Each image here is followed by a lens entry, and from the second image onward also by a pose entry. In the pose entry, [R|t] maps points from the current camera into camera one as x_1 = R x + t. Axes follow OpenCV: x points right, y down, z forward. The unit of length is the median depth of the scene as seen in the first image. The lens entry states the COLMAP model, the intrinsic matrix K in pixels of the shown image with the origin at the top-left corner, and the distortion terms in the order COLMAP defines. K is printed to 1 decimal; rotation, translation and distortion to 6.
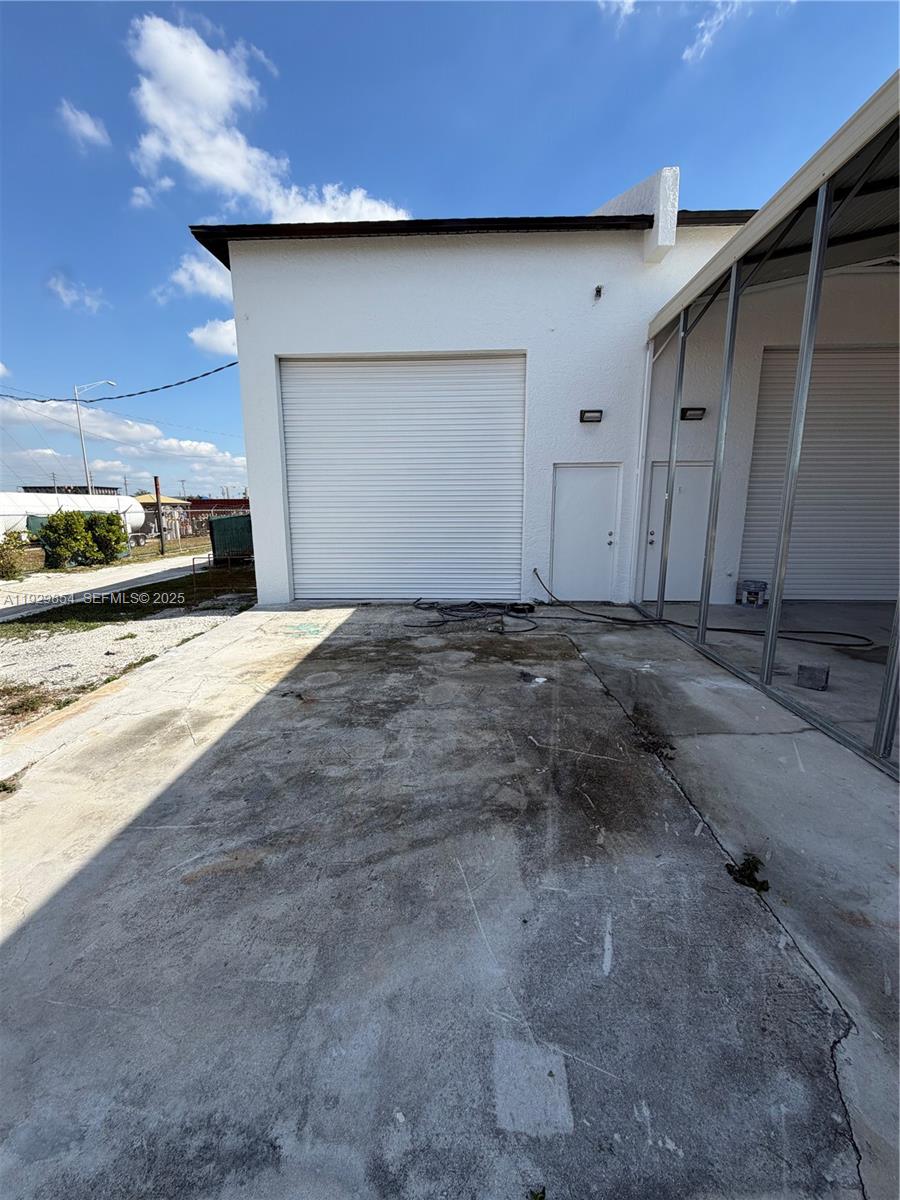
lens RADIAL K [[479.7, 0, 451.0], [0, 479.7, 601.8], [0, 0, 1]] dist [-0.000882, 0.000065]
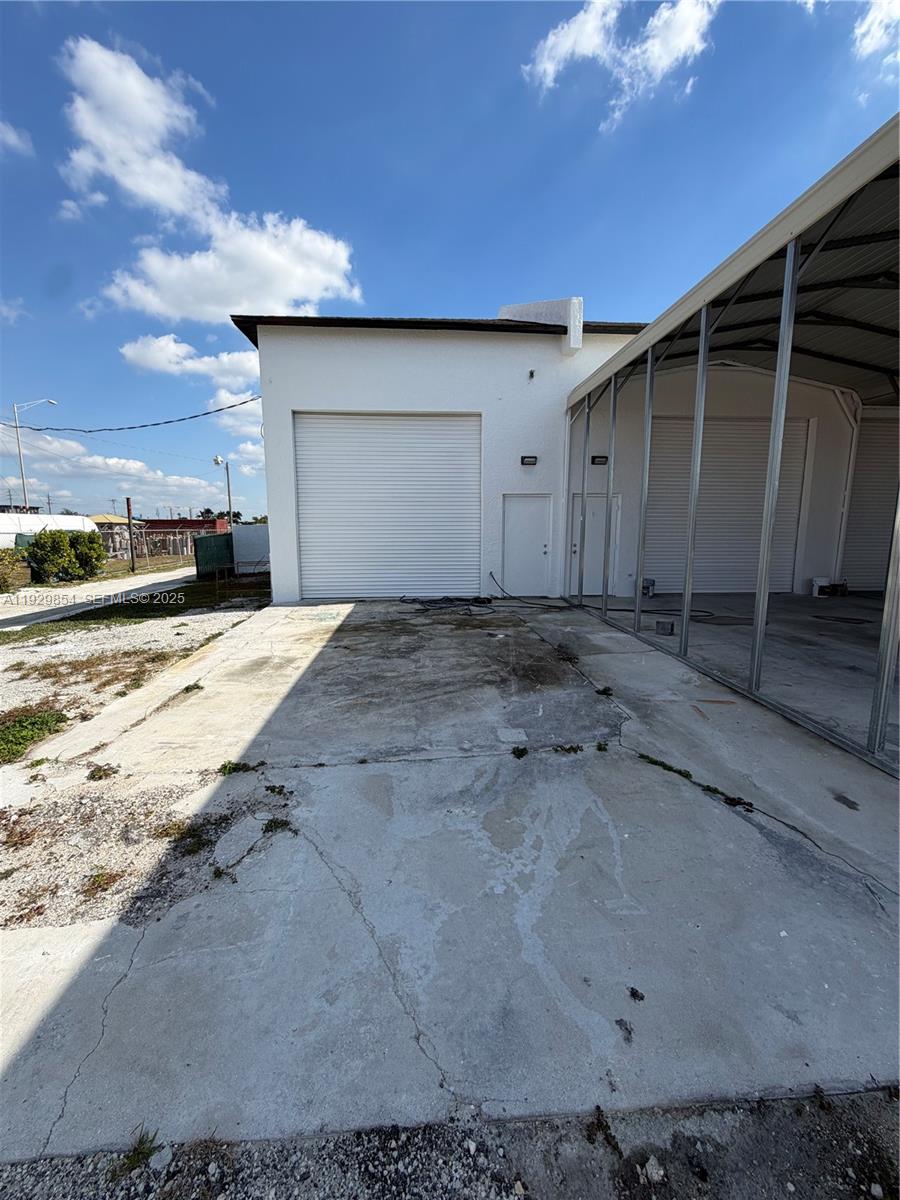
lens RADIAL K [[479.7, 0, 453.8], [0, 479.7, 596.3], [0, 0, 1]] dist [-0.000882, 0.000065]
pose [[0.993038, -0.014010, 0.116956, -0.090942], [0.020371, 0.998367, -0.053372, 0.072831], [-0.116017, 0.055383, 0.991702, -0.329850]]
